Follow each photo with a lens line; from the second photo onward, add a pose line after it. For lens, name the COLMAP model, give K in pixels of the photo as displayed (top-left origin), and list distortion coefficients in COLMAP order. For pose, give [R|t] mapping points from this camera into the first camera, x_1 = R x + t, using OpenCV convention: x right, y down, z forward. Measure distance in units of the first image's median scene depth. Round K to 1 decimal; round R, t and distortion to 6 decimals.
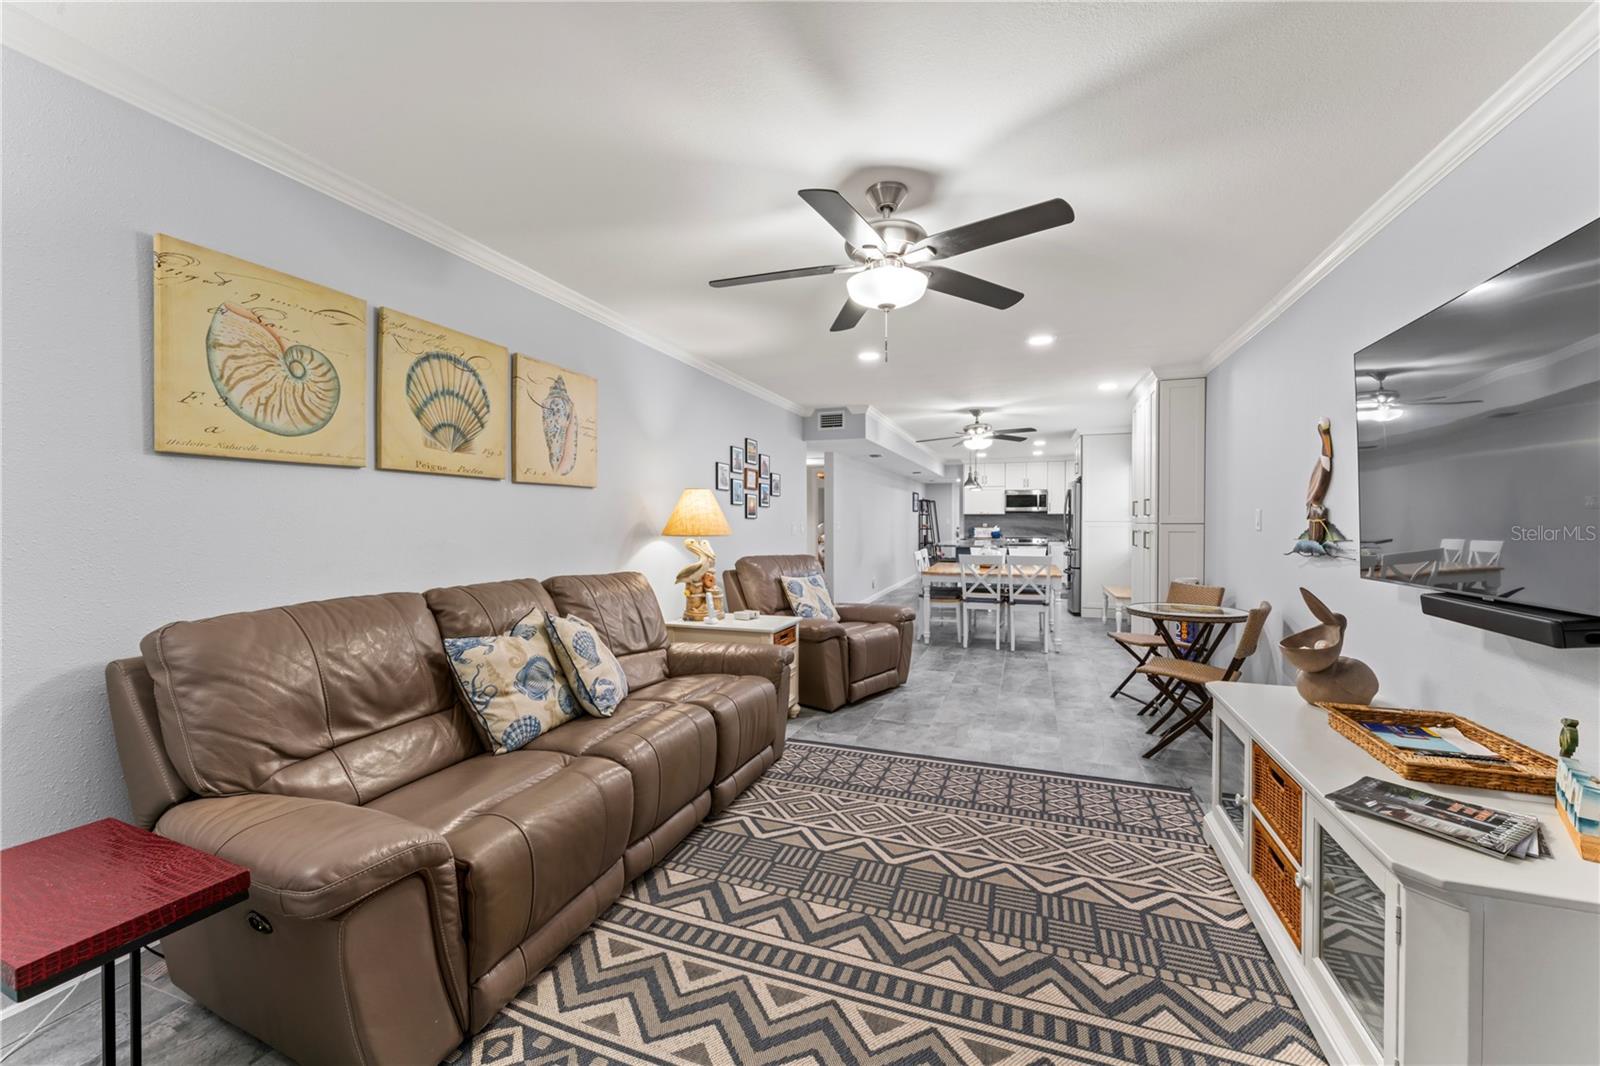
lens RADIAL K [[622.9, 0, 788.9], [0, 622.9, 568.7], [0, 0, 1]] dist [-0.020679, 0.000323]
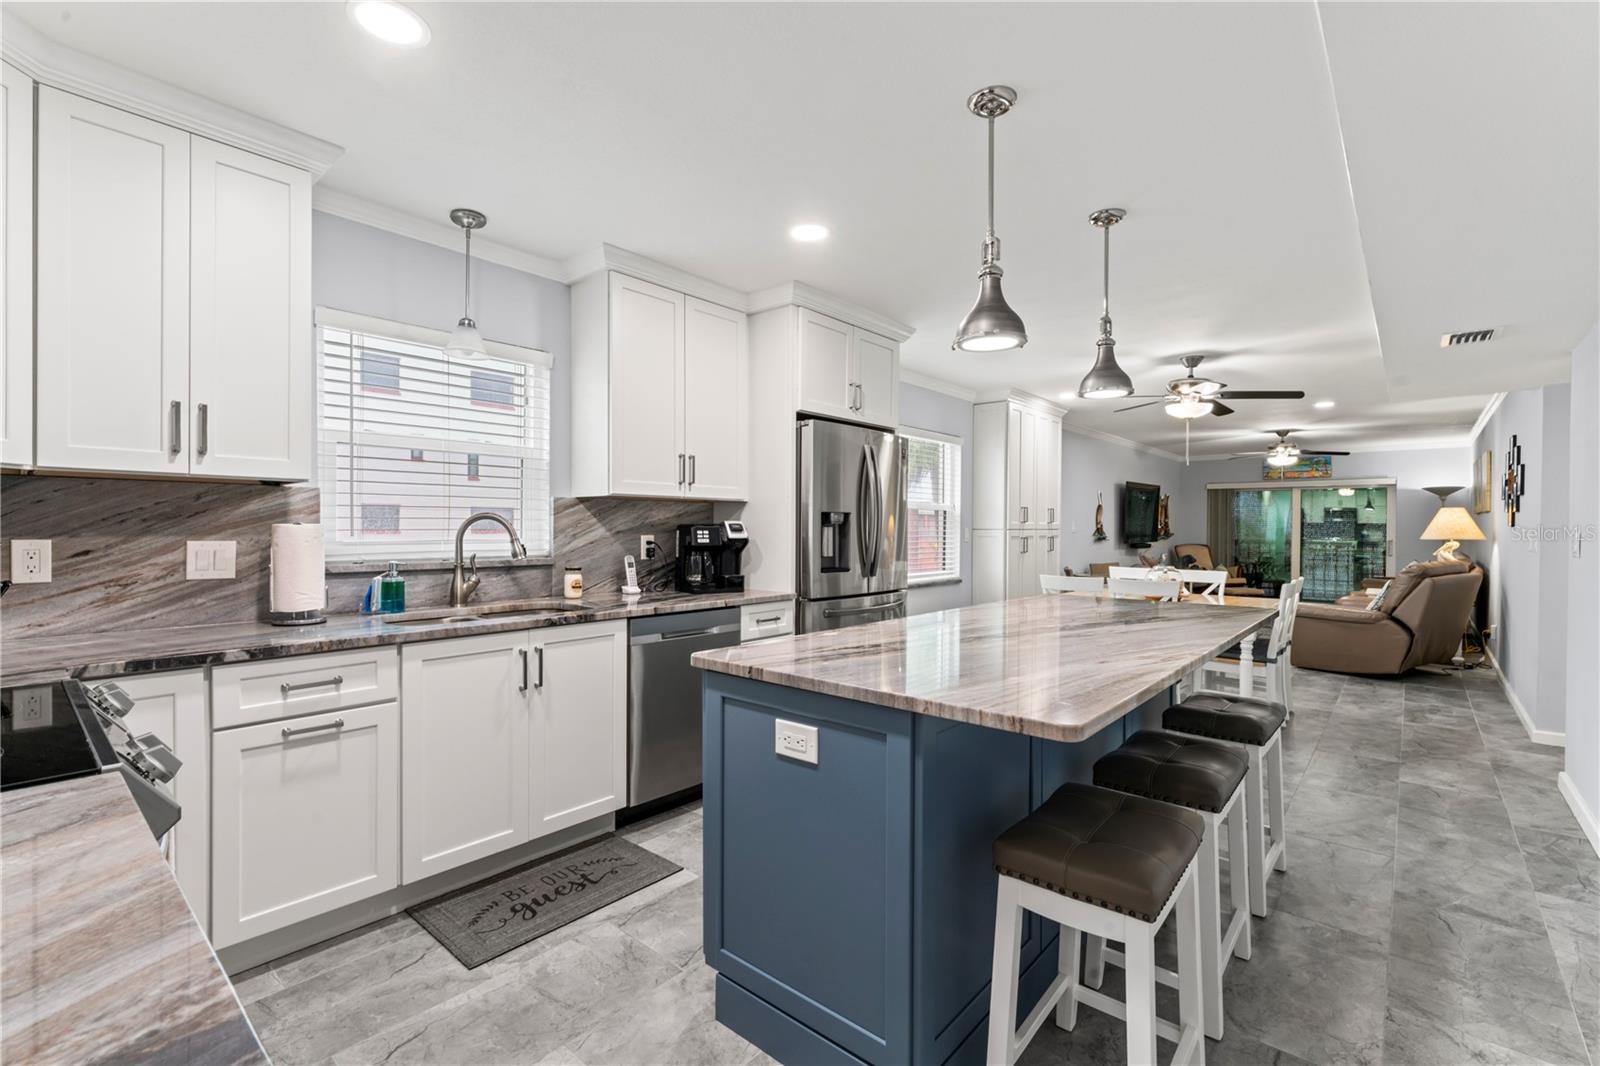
lens RADIAL K [[706.8, 0, 795.0], [0, 706.8, 534.1], [0, 0, 1]] dist [0.002039, 0.000159]
pose [[-0.937332, -0.005848, 0.348389, 0.927233], [0.023415, 0.996542, 0.079725, -0.297492], [-0.347651, 0.082886, -0.933953, 3.928096]]
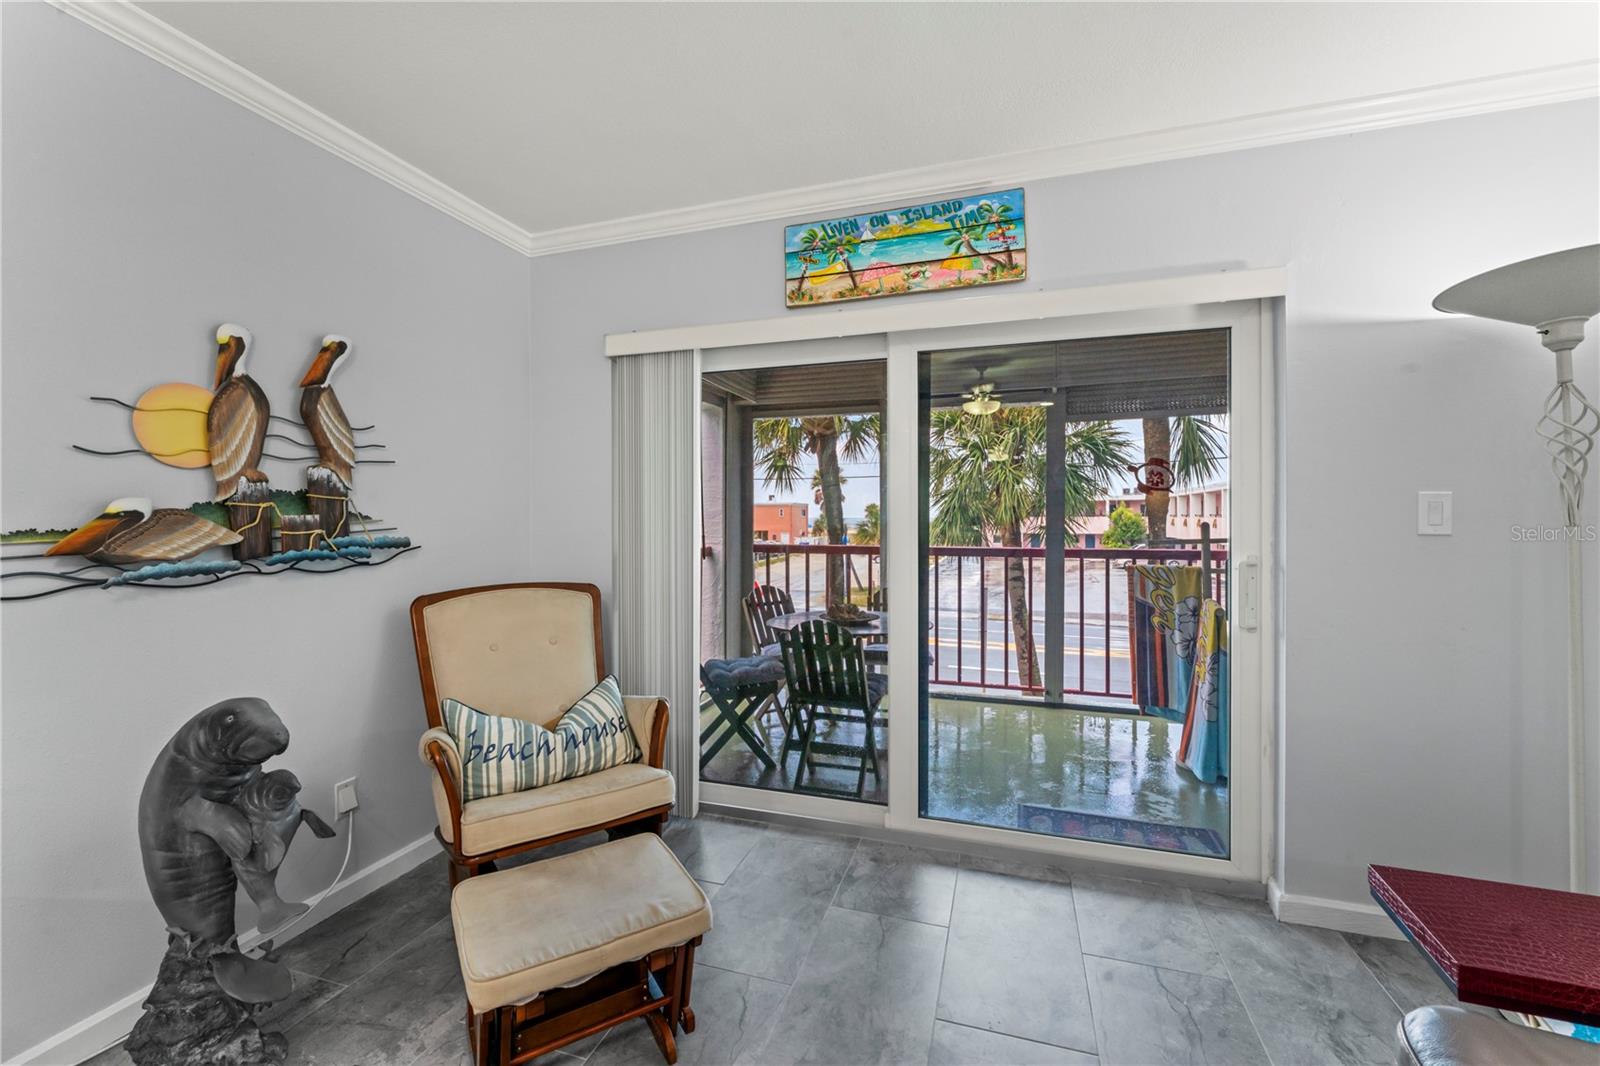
lens RADIAL K [[631.1, 0, 808.7], [0, 631.1, 524.0], [0, 0, 1]] dist [-0.001112, -0.000093]
pose [[-0.998632, 0.002698, -0.052217, -0.018539], [-0.001607, 0.996611, 0.082240, -0.036925], [0.052262, 0.082211, -0.995244, 0.569622]]
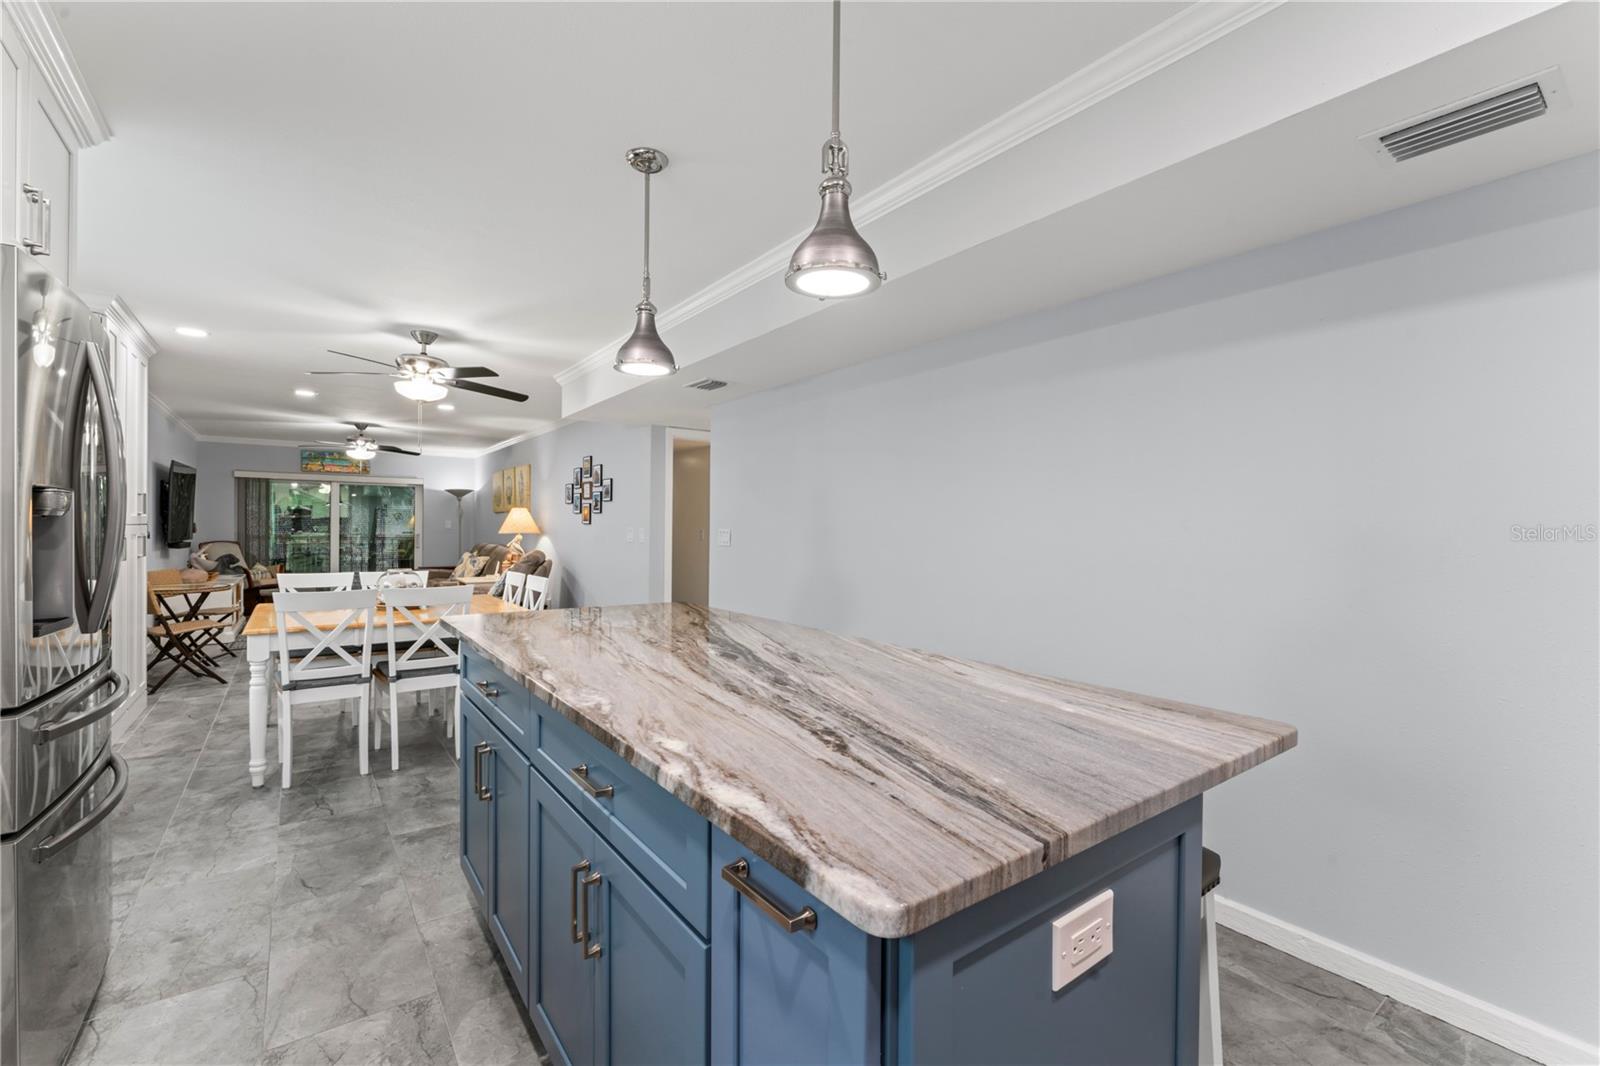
lens RADIAL K [[681.6, 0, 795.3], [0, 681.6, 532.0], [0, 0, 1]] dist [-0.001352, -0.000067]
pose [[-0.546605, 0.001645, -0.837389, 1.382414], [-0.071510, 0.996253, 0.048635, -0.267690], [0.834332, 0.086466, -0.544439, 3.499187]]
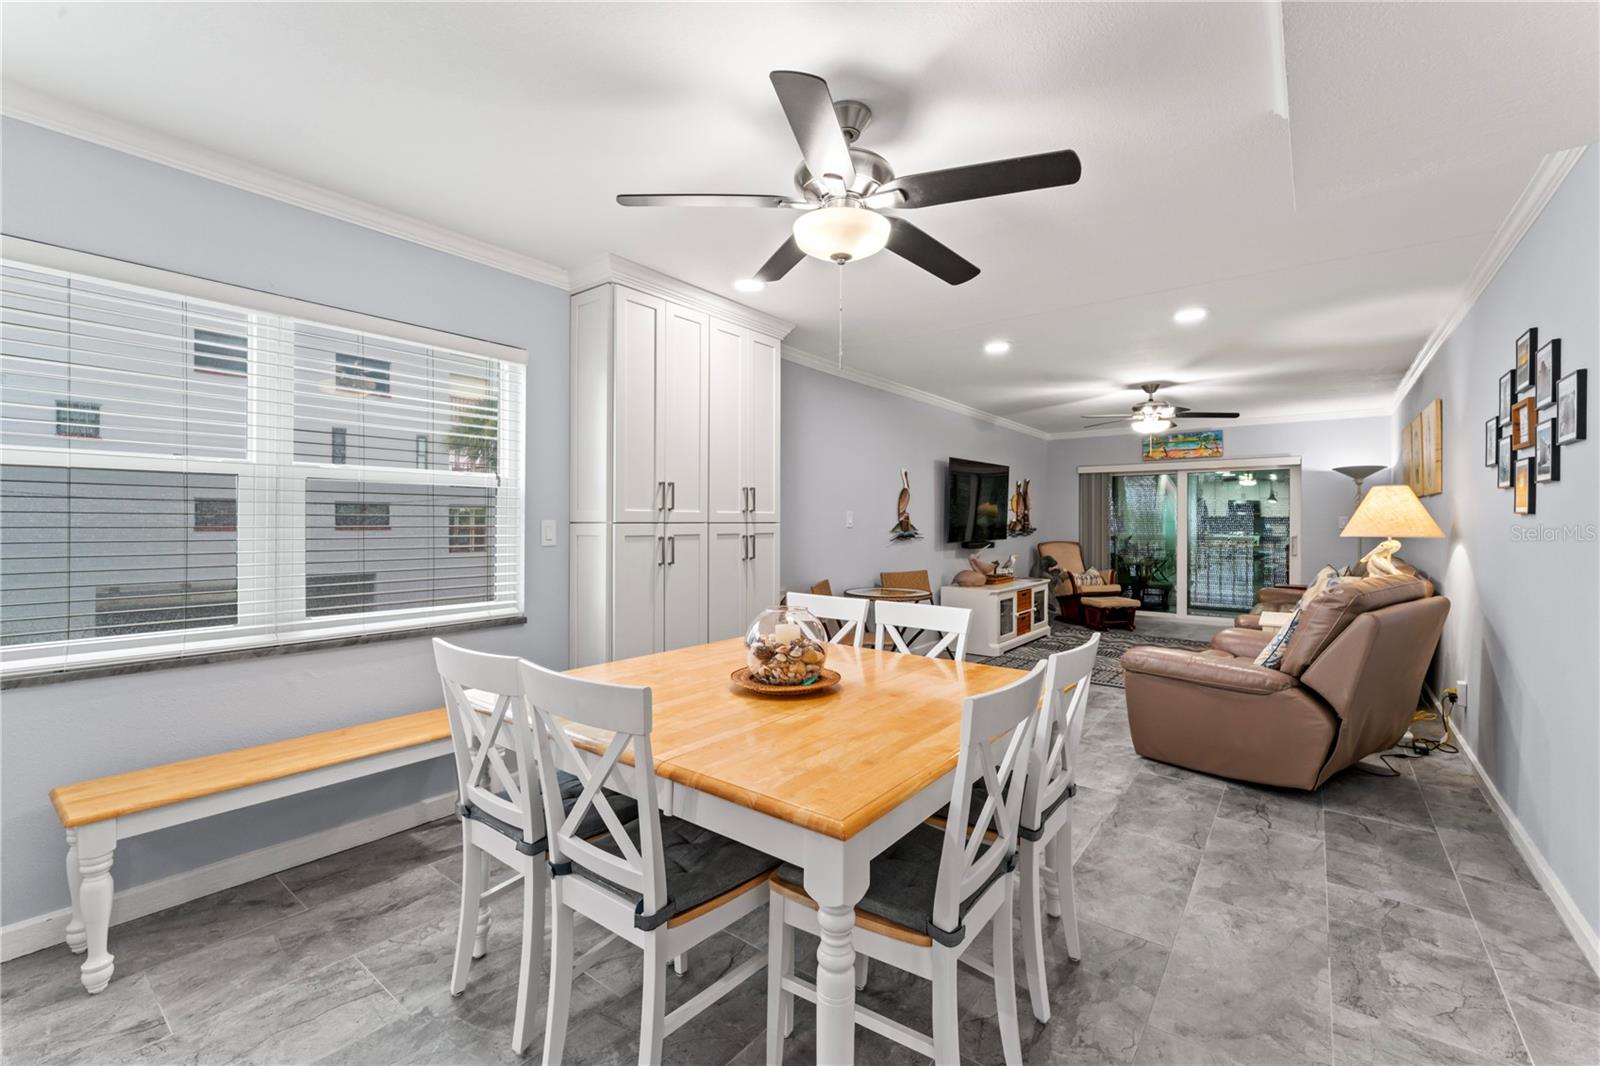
lens RADIAL K [[666.7, 0, 796.8], [0, 666.7, 523.4], [0, 0, 1]] dist [-0.003529, -0.000096]
pose [[-0.956099, 0.000000, 0.293043, 0.510702], [0.022106, 0.997151, 0.072125, -0.204537], [-0.292208, 0.075436, -0.953375, 2.755800]]
